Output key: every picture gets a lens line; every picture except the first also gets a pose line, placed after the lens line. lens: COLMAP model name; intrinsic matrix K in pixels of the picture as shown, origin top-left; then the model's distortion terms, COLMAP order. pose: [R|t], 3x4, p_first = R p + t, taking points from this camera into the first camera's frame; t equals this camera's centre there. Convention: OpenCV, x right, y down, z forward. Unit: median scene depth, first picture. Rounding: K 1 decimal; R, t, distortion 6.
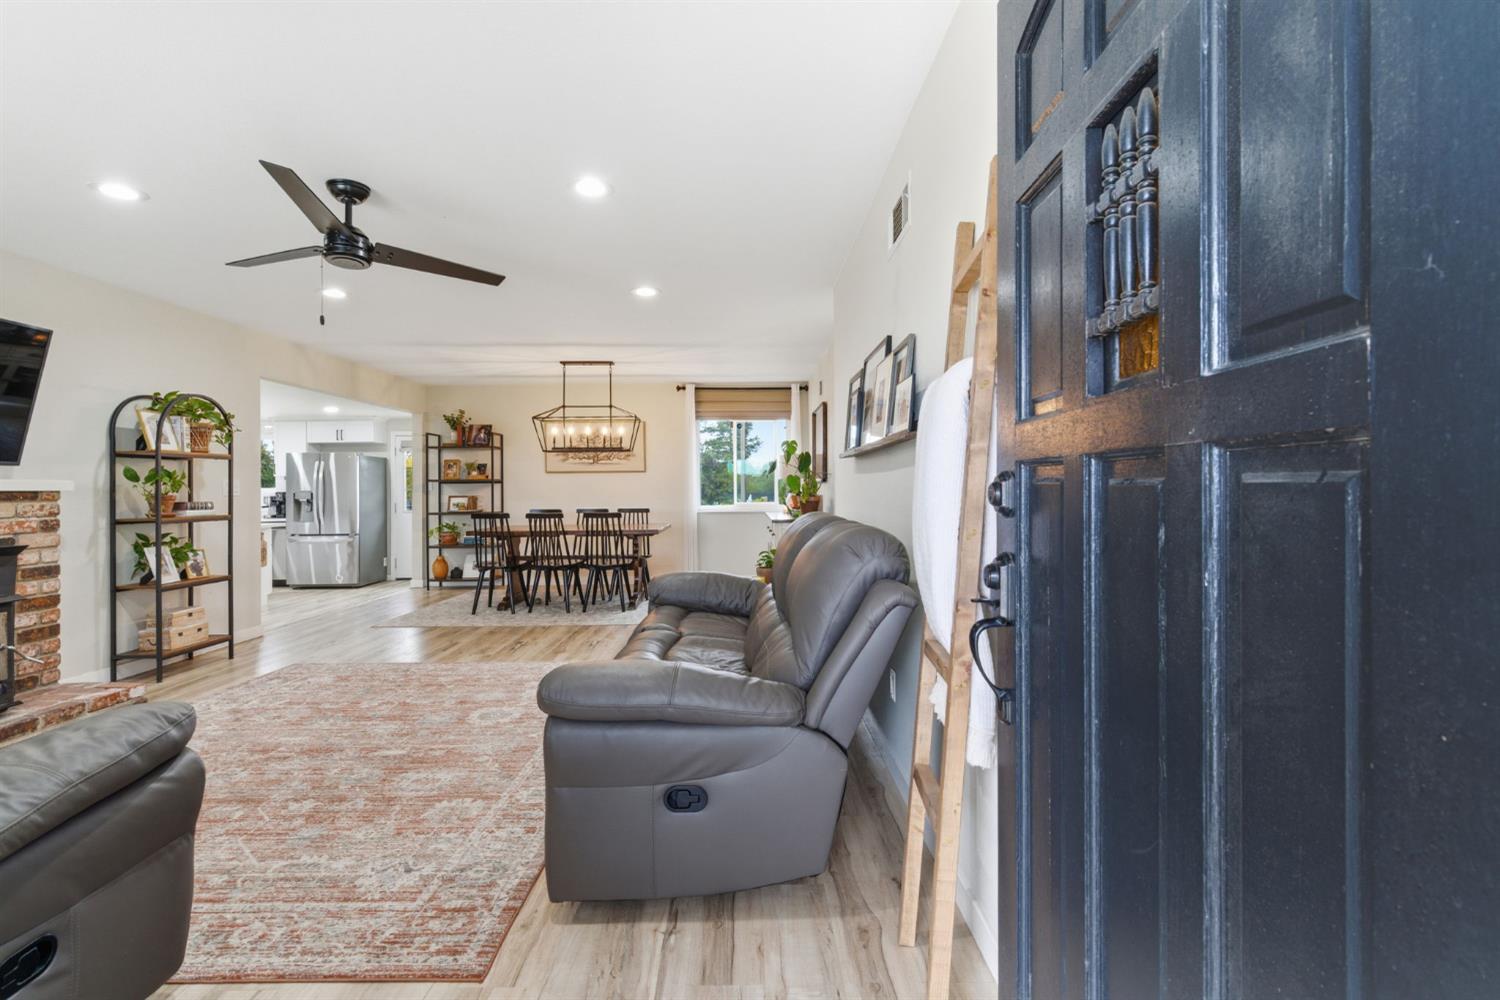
lens RADIAL K [[687.6, 0, 751.4], [0, 687.6, 485.1], [0, 0, 1]] dist [-0.001397, -0.000893]
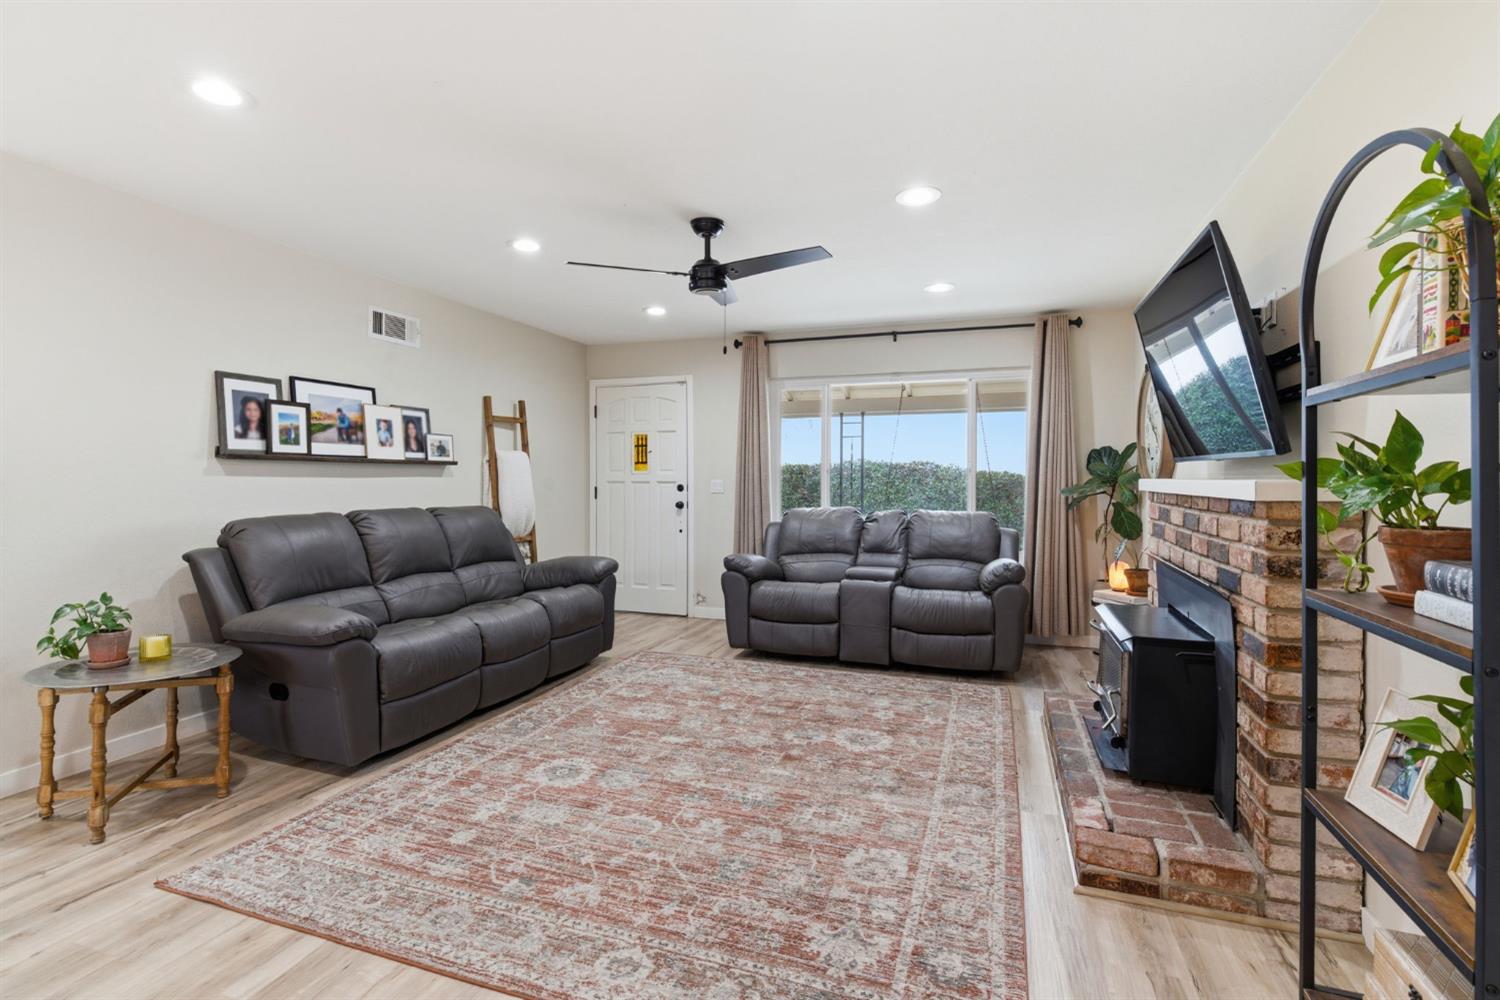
lens RADIAL K [[707.3, 0, 743.3], [0, 707.3, 479.9], [0, 0, 1]] dist [0.004659, -0.000914]
pose [[-0.938202, 0.002218, 0.346081, -0.684021], [0.000287, 0.999984, -0.005631, -0.003741], [-0.346088, -0.005184, -0.938188, 1.357928]]
